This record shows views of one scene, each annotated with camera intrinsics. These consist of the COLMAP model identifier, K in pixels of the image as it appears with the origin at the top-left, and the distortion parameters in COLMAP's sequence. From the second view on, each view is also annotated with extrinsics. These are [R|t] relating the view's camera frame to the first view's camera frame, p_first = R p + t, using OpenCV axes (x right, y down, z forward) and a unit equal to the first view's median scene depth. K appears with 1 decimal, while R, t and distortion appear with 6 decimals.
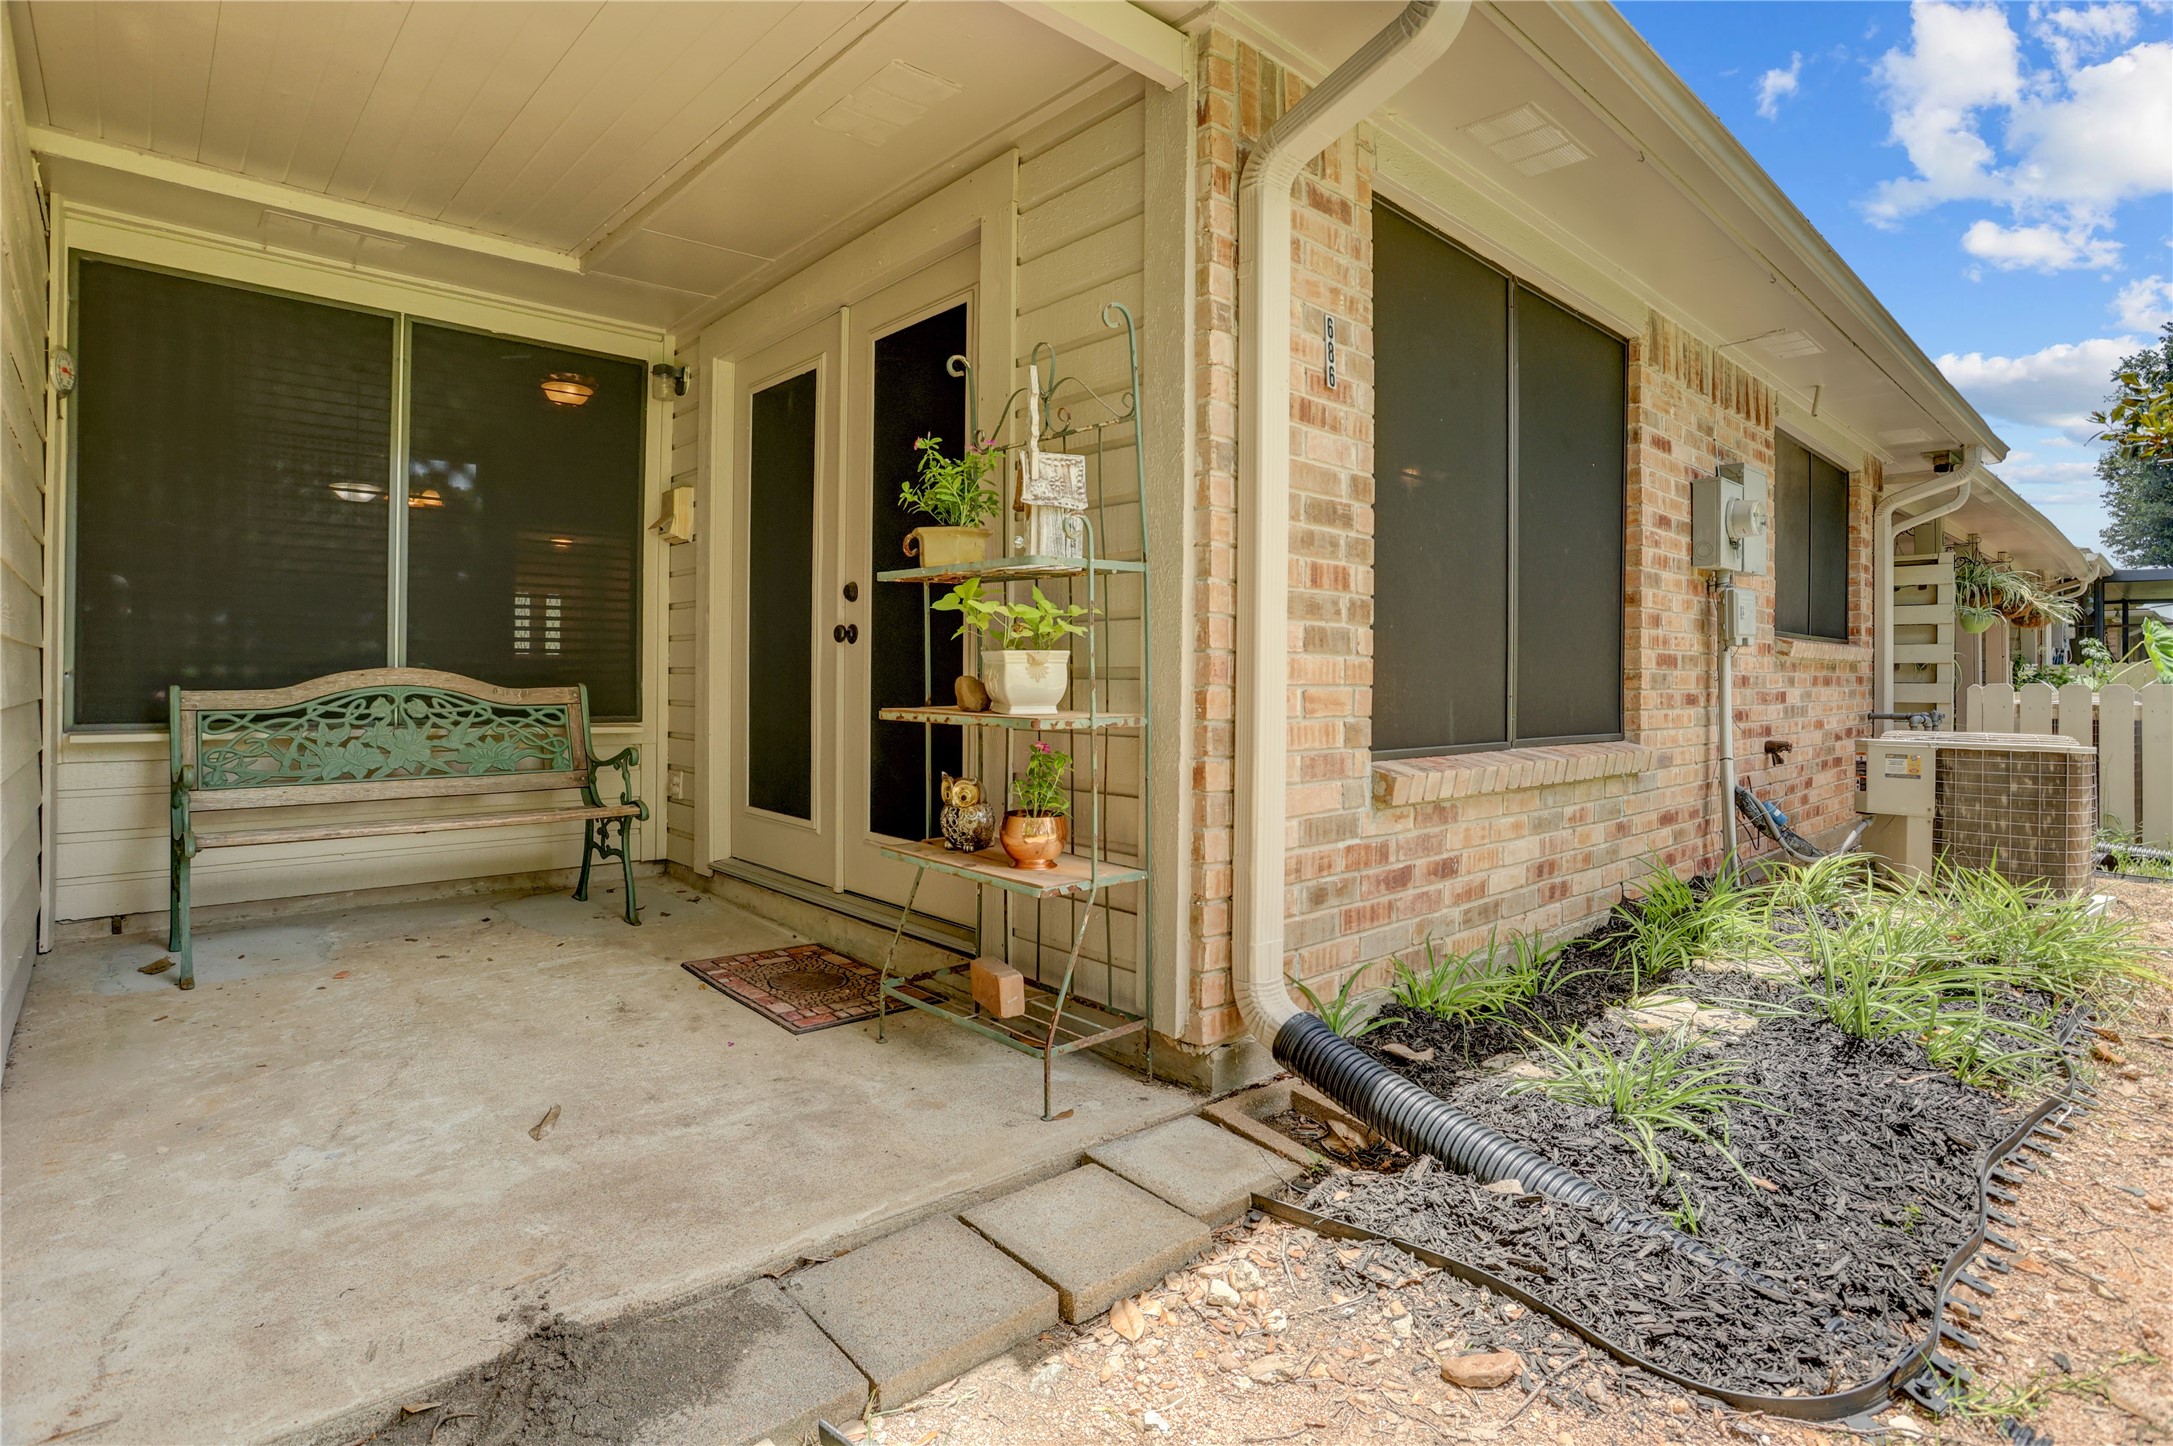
lens RADIAL K [[1069.8, 0, 1080.3], [0, 1069.8, 700.9], [0, 0, 1]] dist [-0.074252, 0.031750]
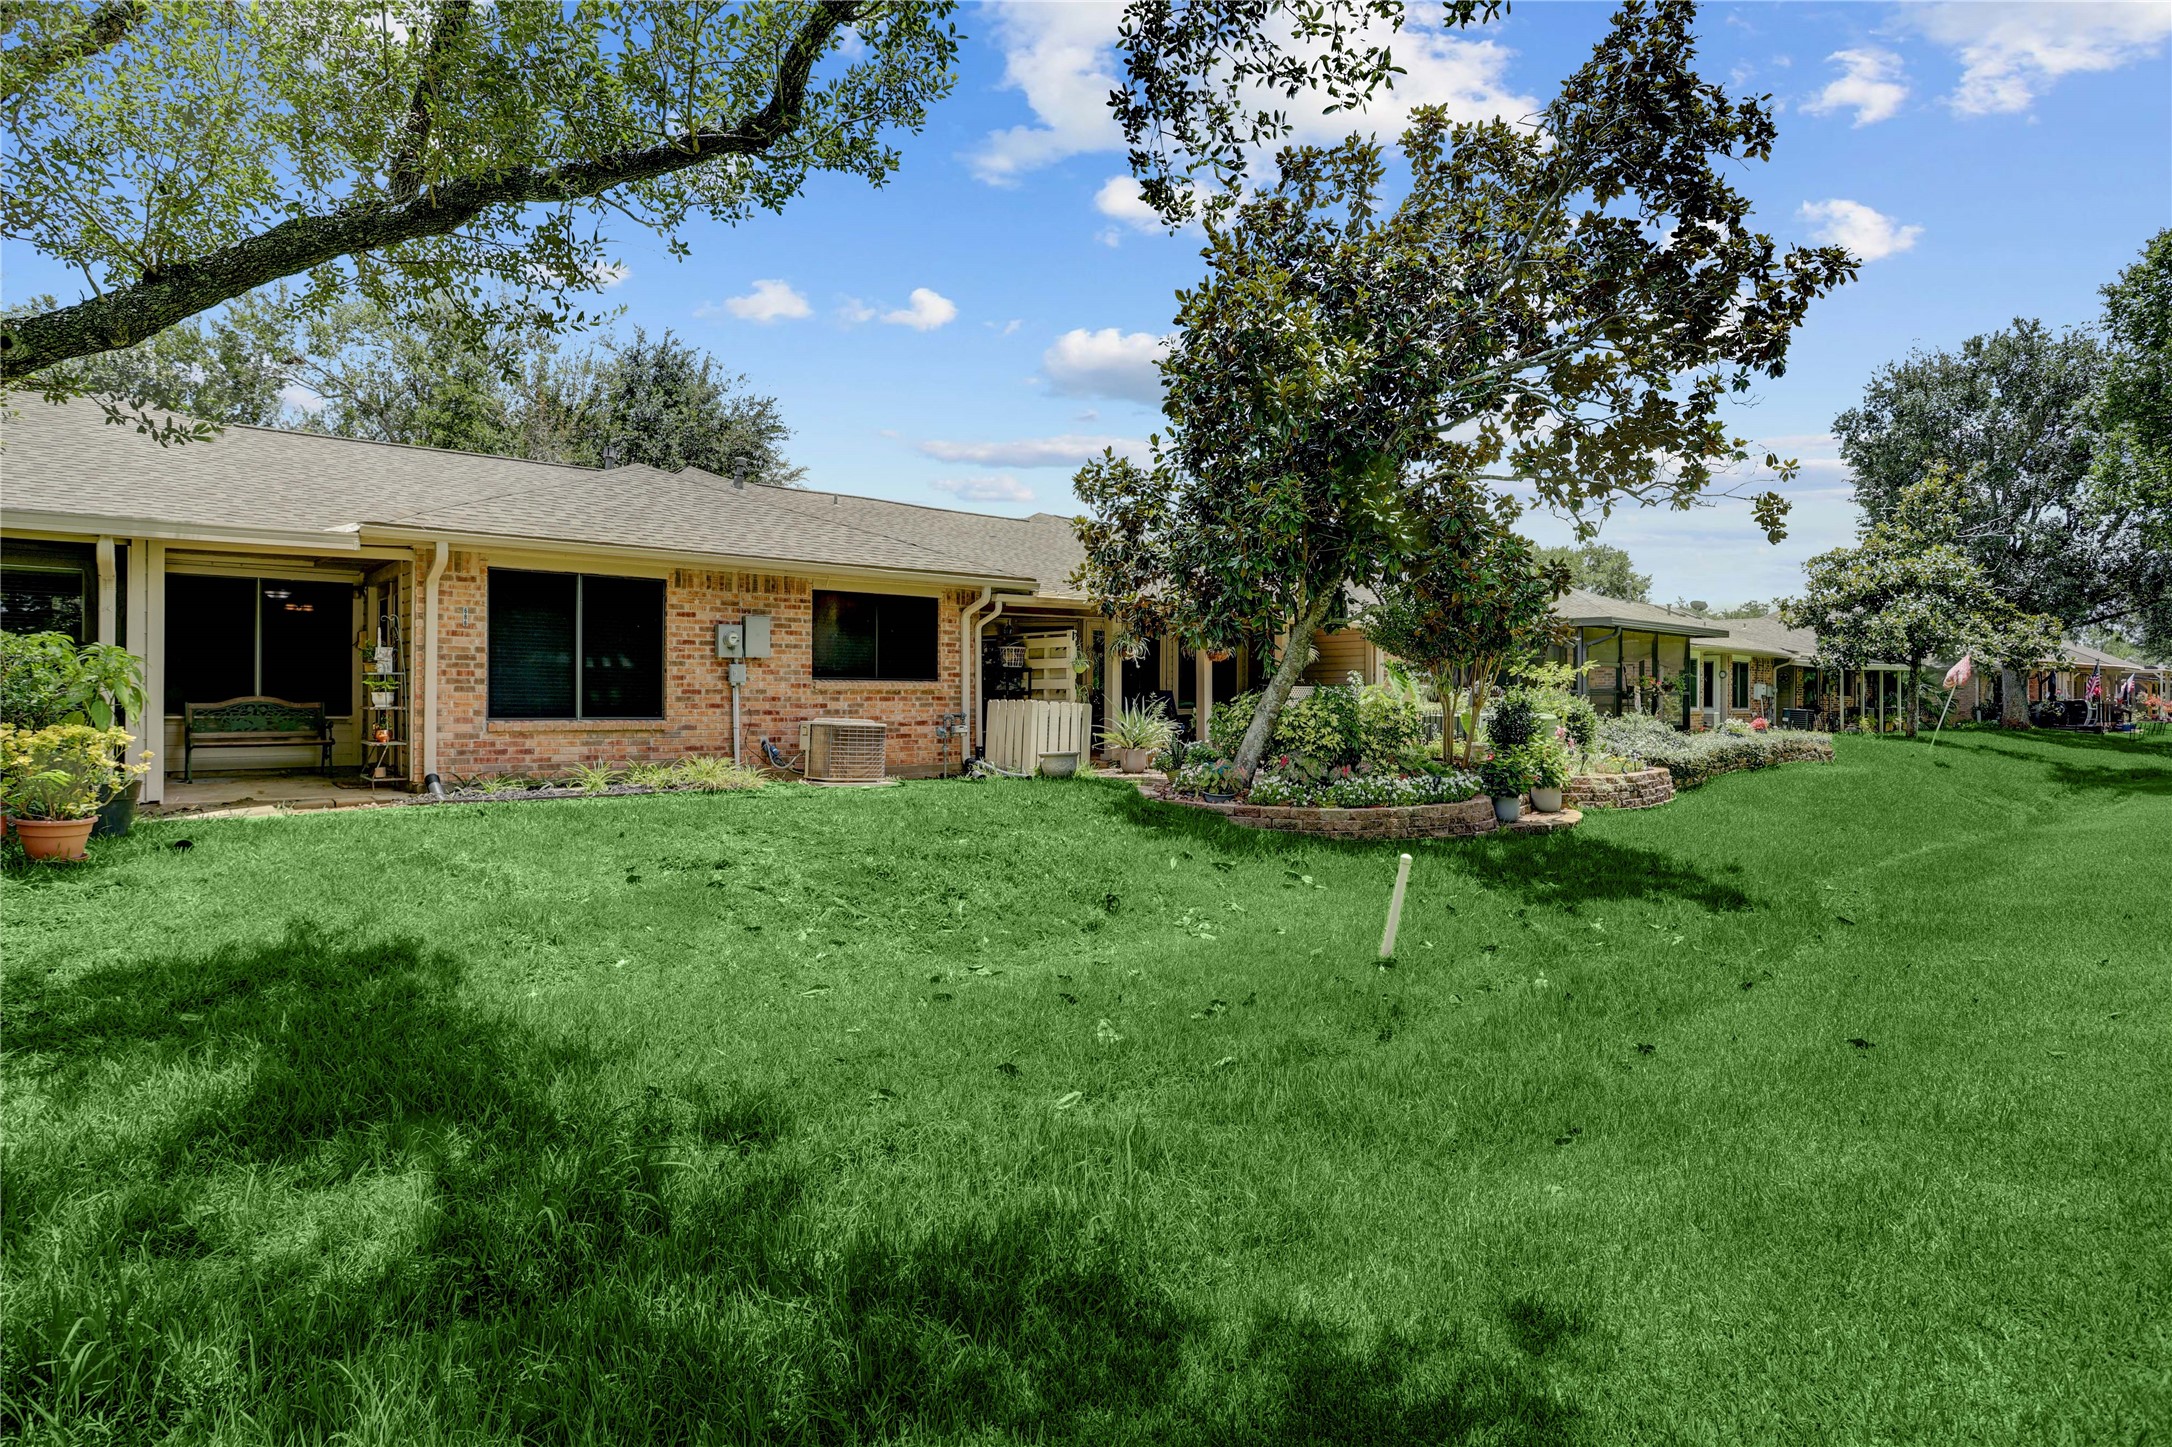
lens RADIAL K [[1152.9, 0, 1076.4], [0, 1152.9, 715.2], [0, 0, 1]] dist [-0.060890, 0.023414]
pose [[0.999569, -0.002552, -0.029253, 2.551423], [0.002333, 0.999969, -0.007513, 0.076372], [0.029271, 0.007442, 0.999544, -3.073808]]
